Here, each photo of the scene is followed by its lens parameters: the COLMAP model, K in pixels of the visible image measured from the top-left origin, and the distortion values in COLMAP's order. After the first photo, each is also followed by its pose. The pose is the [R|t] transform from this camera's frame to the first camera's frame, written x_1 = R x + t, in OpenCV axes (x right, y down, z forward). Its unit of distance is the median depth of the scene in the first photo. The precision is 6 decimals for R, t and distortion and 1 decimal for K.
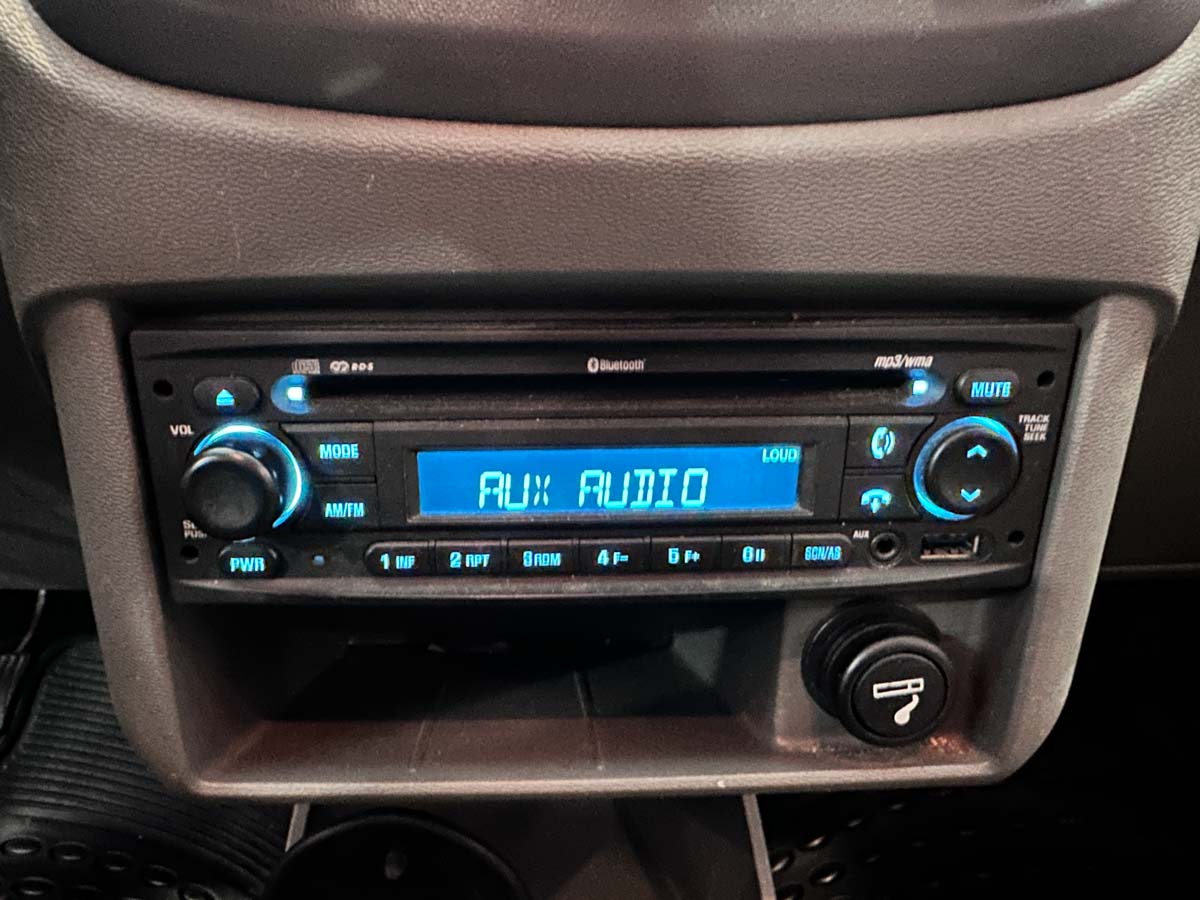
lens RADIAL K [[848.1, 0, 579.4], [0, 848.1, 478.3], [0, 0, 1]] dist [0.035505, -0.046898]
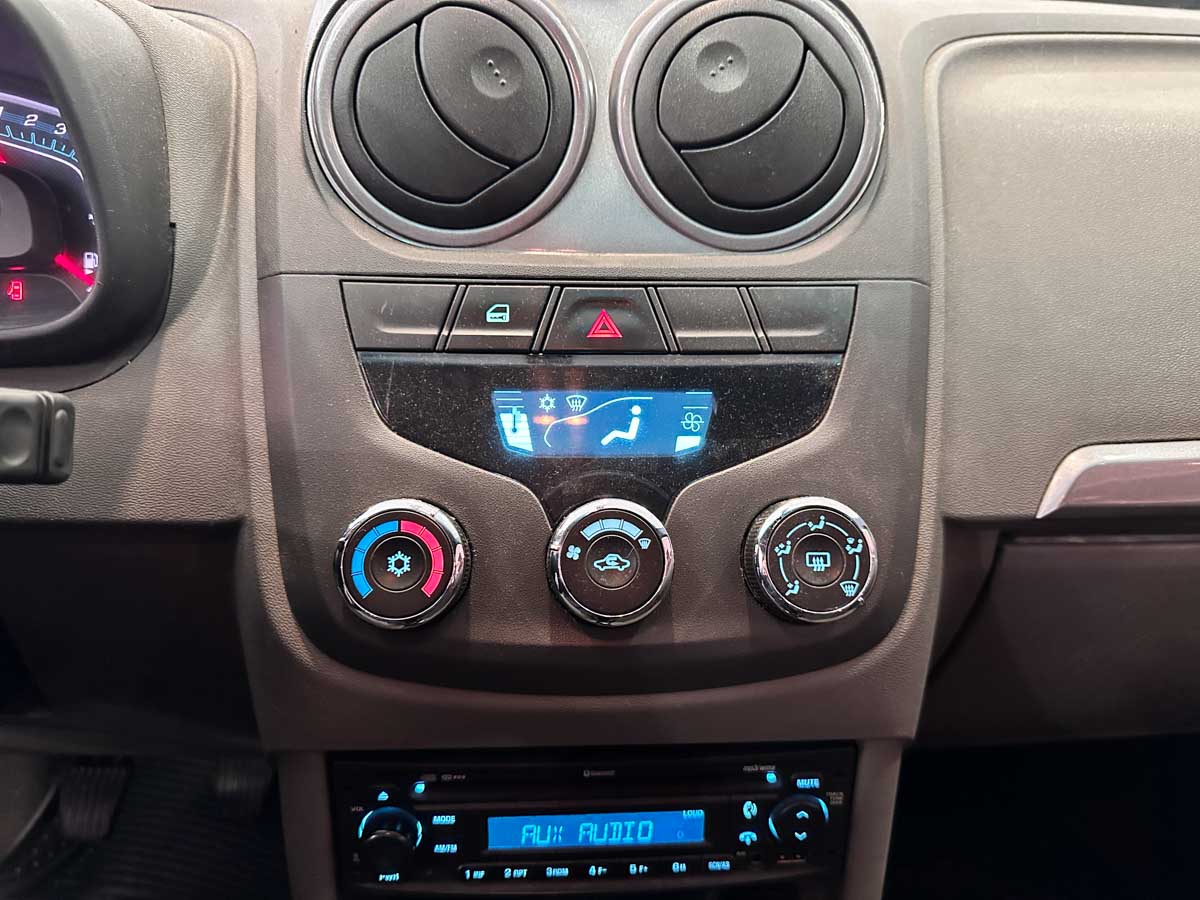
lens RADIAL K [[848.1, 0, 613.6], [0, 848.1, 457.0], [0, 0, 1]] dist [0.035505, -0.046898]
pose [[0.999728, 0.009749, 0.021182, 0.026097], [-0.009142, 0.999550, -0.028559, -0.714224], [-0.021451, 0.028357, 0.999368, -0.784946]]
